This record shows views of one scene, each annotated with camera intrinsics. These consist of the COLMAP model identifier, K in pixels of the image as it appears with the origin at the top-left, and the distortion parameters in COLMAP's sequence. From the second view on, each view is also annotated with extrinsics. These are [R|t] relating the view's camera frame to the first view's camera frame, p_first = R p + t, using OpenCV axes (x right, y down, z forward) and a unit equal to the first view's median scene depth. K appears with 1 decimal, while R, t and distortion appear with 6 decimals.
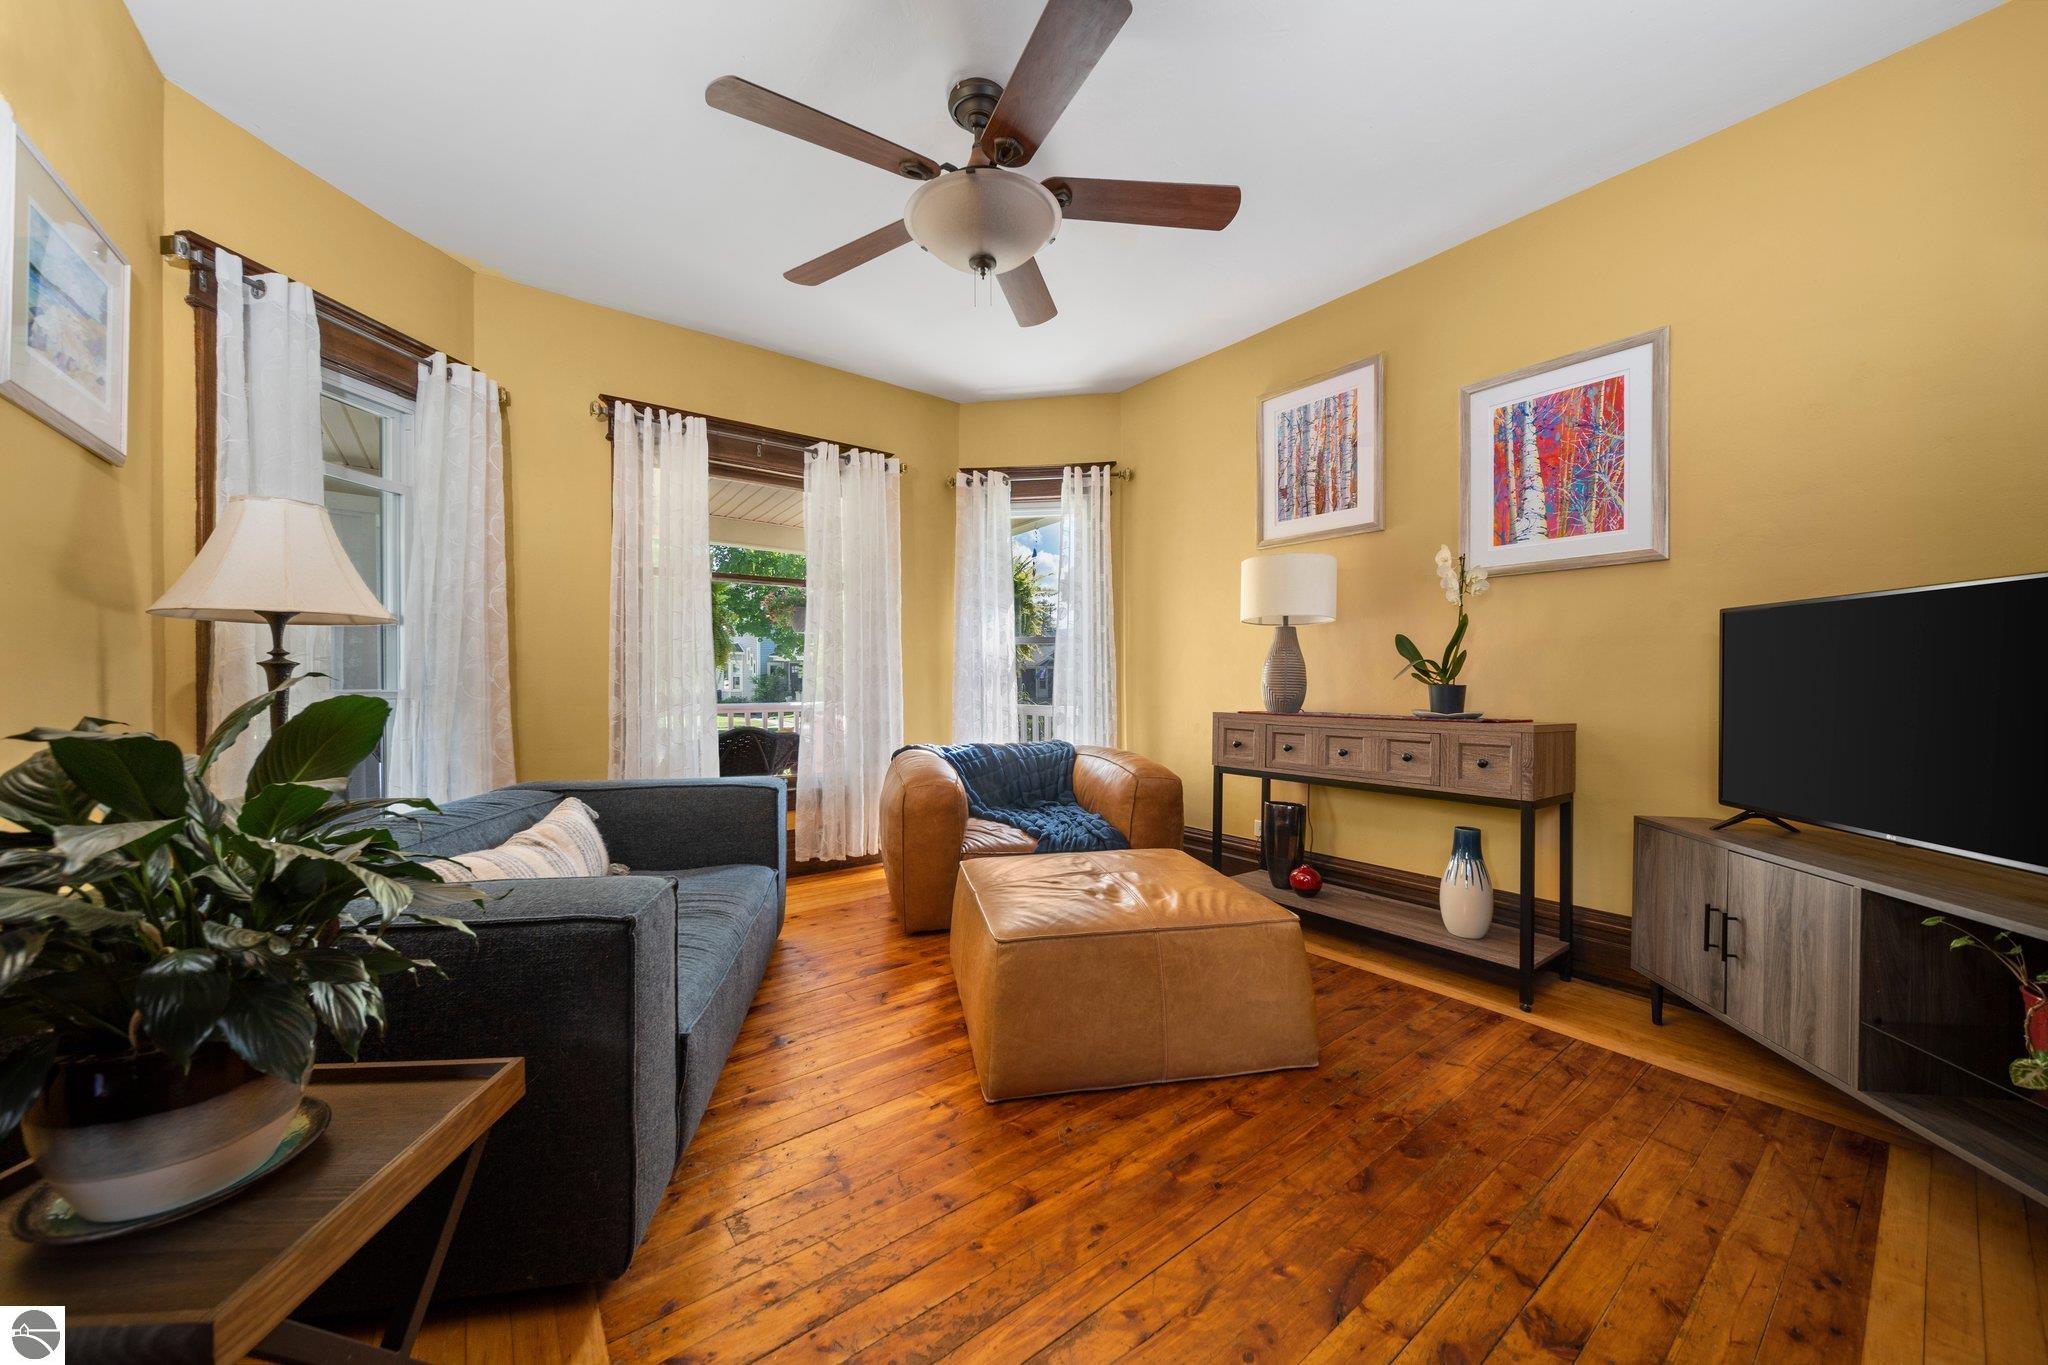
lens RADIAL K [[717.1, 0, 1021.1], [0, 717.1, 684.1], [0, 0, 1]] dist [-0.001441, -0.001383]
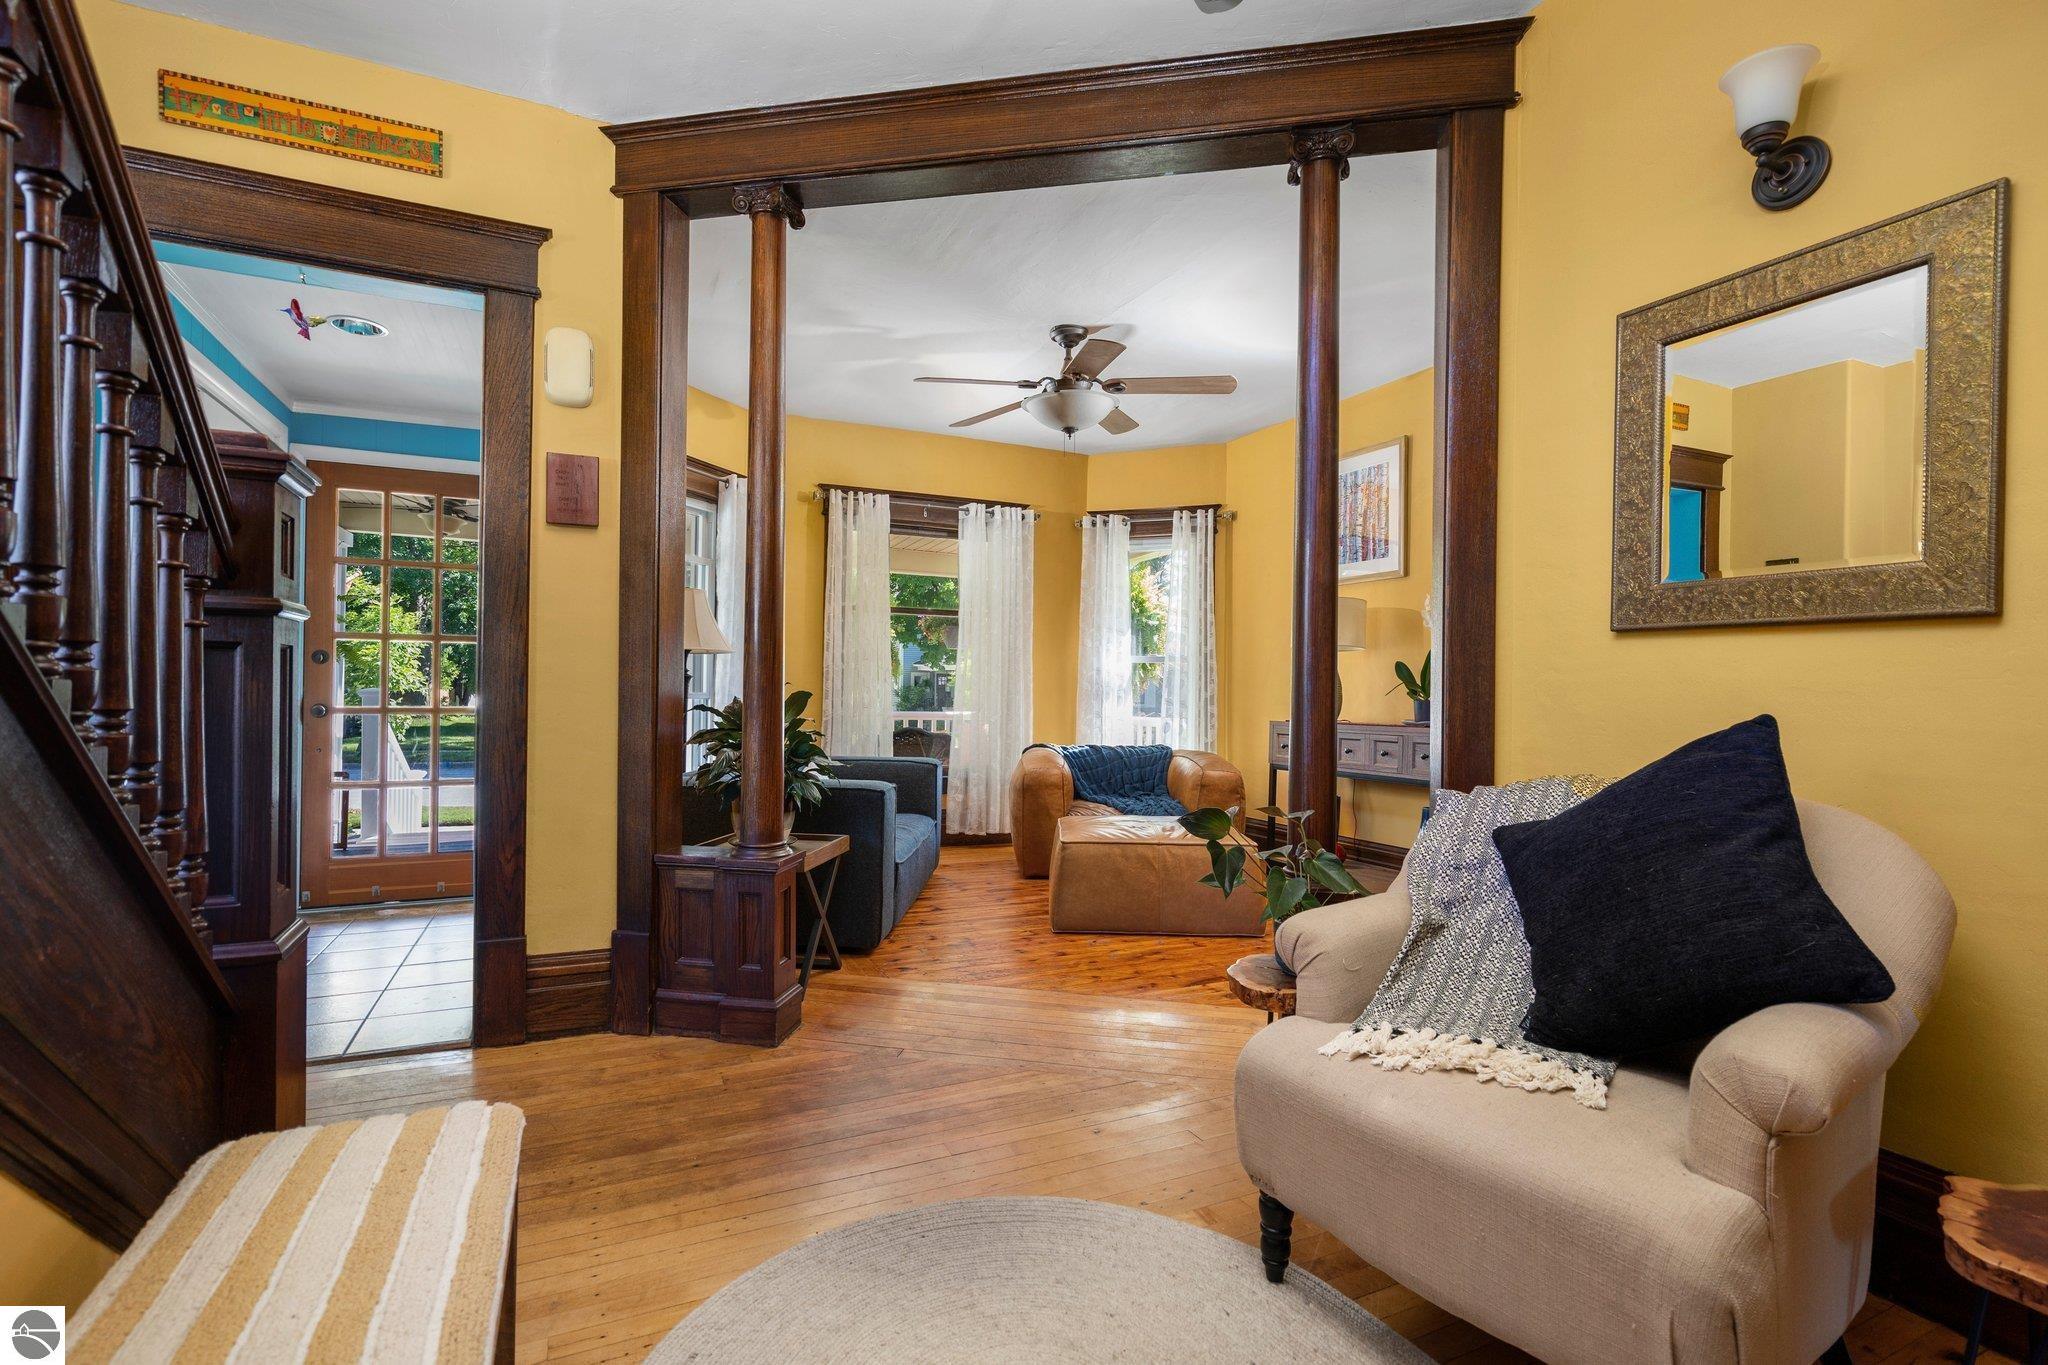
lens RADIAL K [[931.0, 0, 1015.5], [0, 931.0, 693.0], [0, 0, 1]] dist [-0.002508, 0.000595]
pose [[0.974572, 0.016198, -0.223487, 0.198609], [-0.018283, 0.999806, -0.007262, 0.010529], [0.223326, 0.011163, 0.974680, -0.684264]]
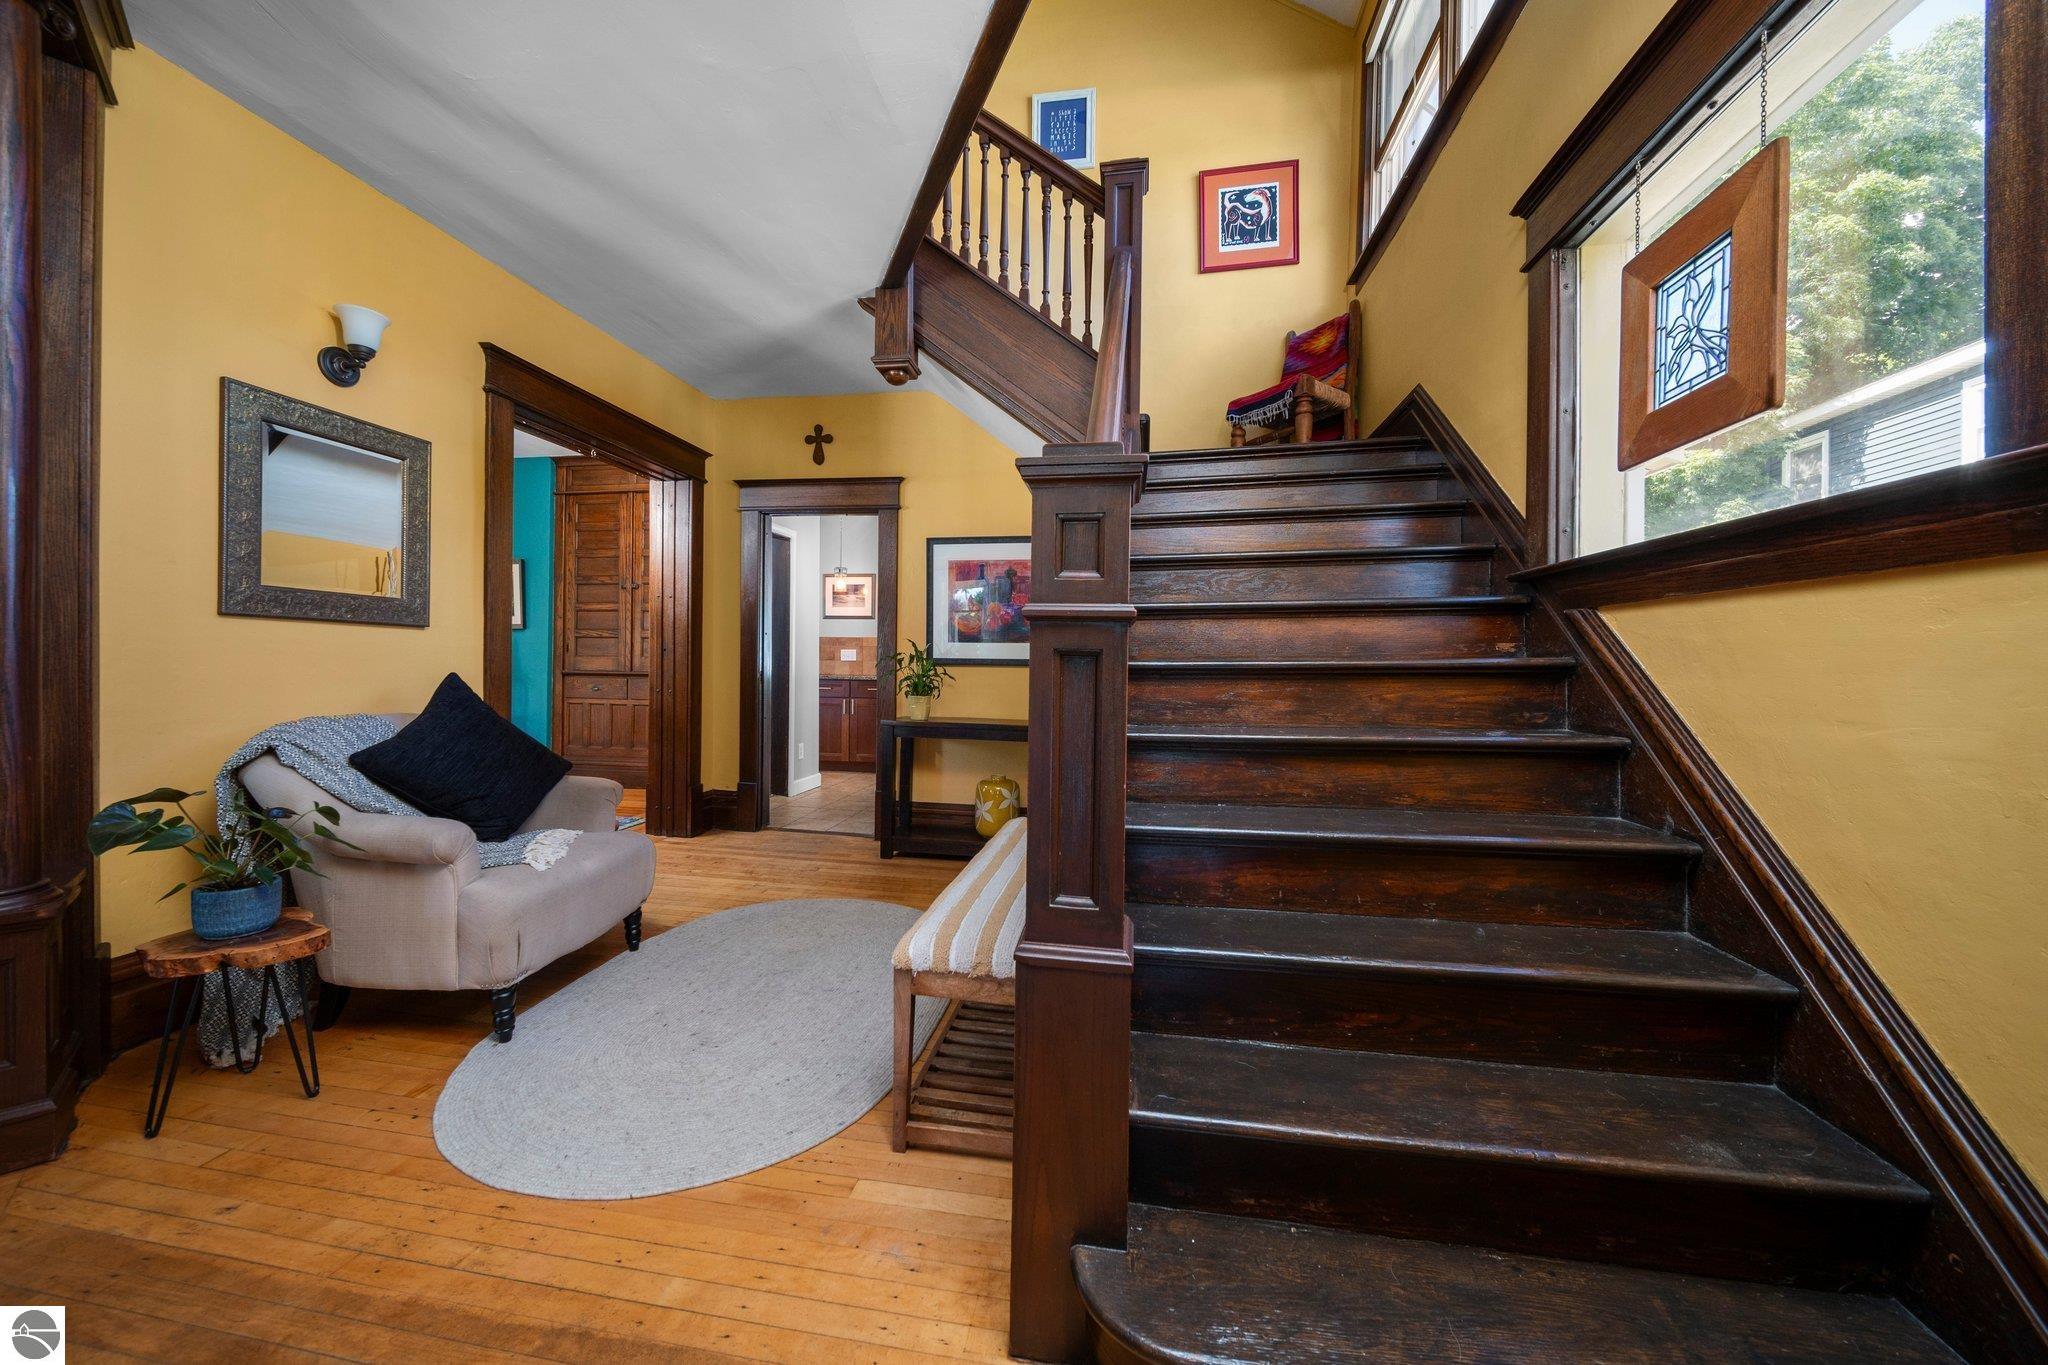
lens RADIAL K [[717.1, 0, 1024.2], [0, 717.1, 673.7], [0, 0, 1]] dist [-0.001441, -0.001383]
pose [[-0.685603, -0.017442, 0.727766, -0.526433], [-0.007585, 0.999830, 0.016817, -0.005001], [-0.727936, 0.006010, -0.685619, -0.055041]]
